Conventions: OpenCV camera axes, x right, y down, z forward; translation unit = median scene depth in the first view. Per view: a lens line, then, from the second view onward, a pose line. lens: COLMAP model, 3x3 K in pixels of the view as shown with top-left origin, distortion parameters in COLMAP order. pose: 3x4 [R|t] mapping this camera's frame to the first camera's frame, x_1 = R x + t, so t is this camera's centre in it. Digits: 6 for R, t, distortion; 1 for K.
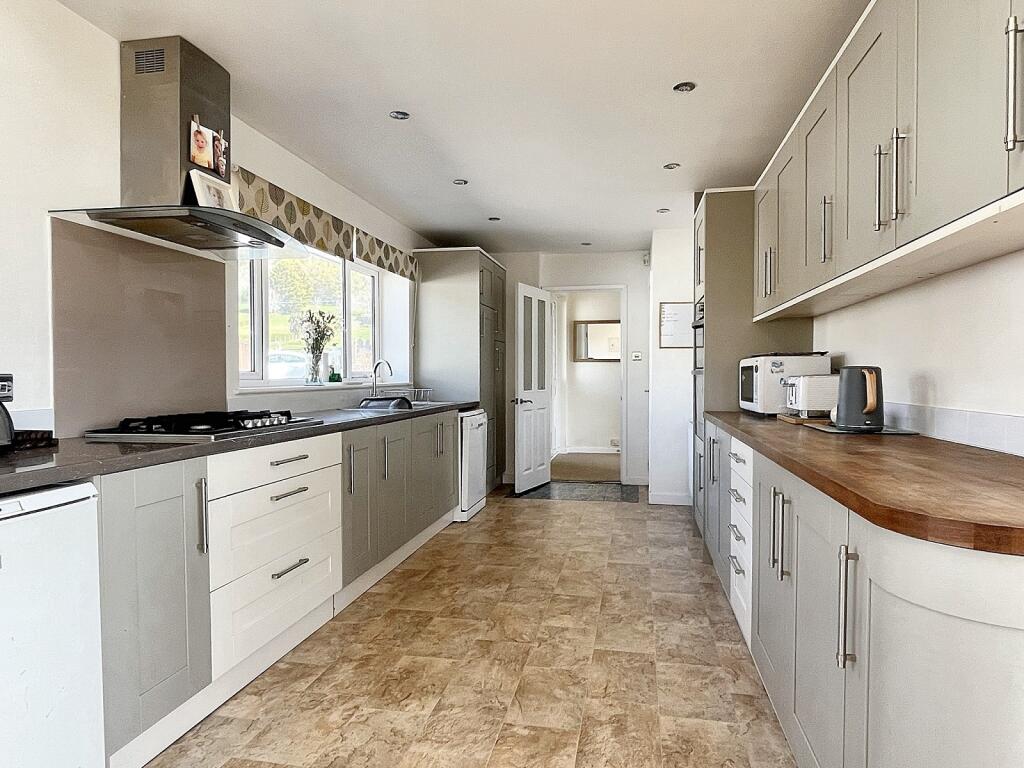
lens RADIAL K [[626.0, 0, 514.7], [0, 626.0, 388.8], [0, 0, 1]] dist [0.001811, 0.003415]
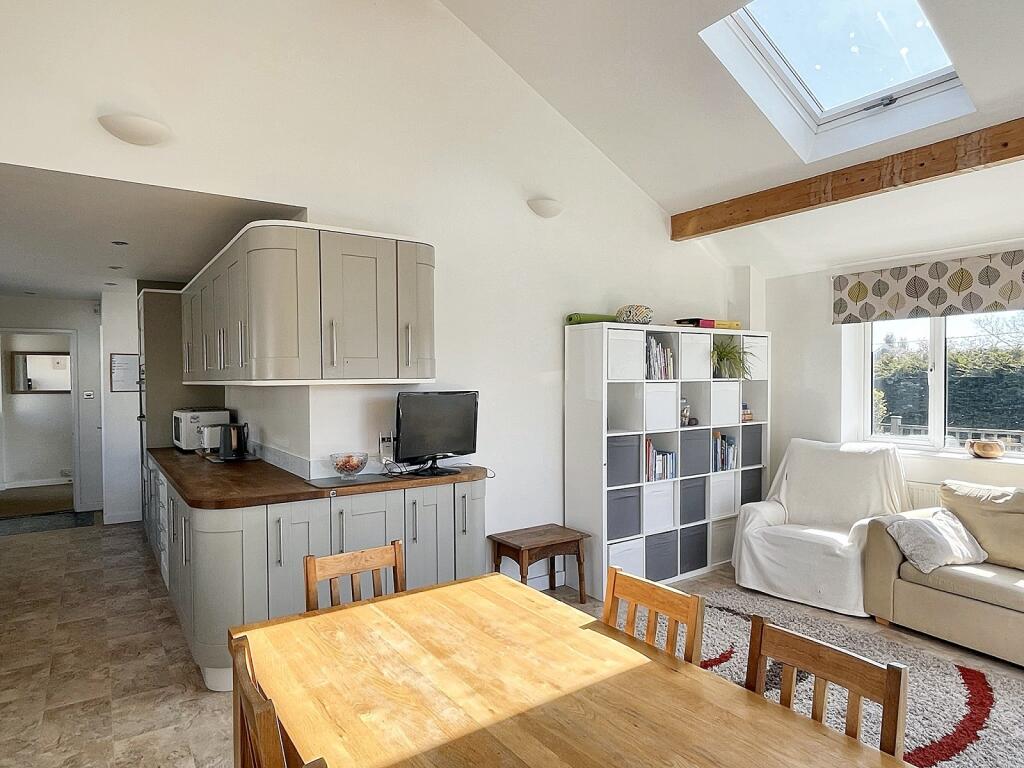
lens RADIAL K [[626.0, 0, 514.7], [0, 626.0, 388.8], [0, 0, 1]] dist [0.001811, 0.003415]
pose [[0.705805, -0.018478, 0.708165, -0.122435], [0.025563, 0.999673, 0.000607, -0.090940], [-0.707945, 0.017675, 0.706046, -0.667364]]
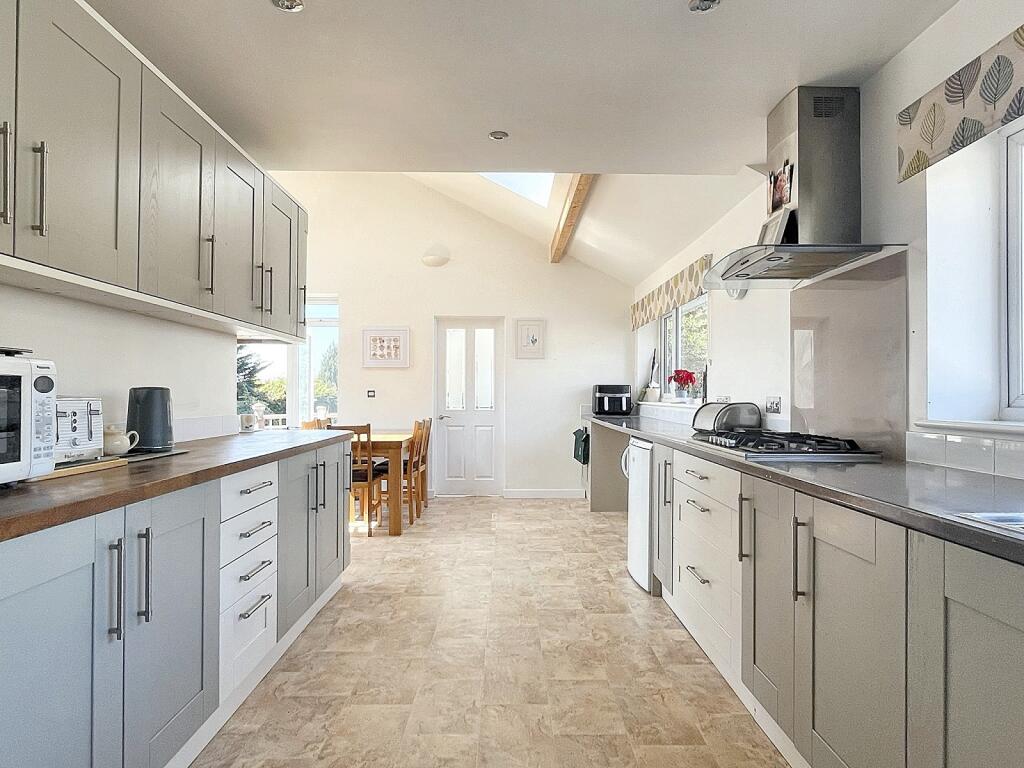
lens RADIAL K [[626.0, 0, 514.7], [0, 626.0, 388.8], [0, 0, 1]] dist [0.001811, 0.003415]
pose [[-0.978822, -0.006004, -0.204623, 0.139828], [-0.009033, 0.999863, 0.013871, -0.038414], [0.204512, 0.015426, -0.978742, 1.562524]]
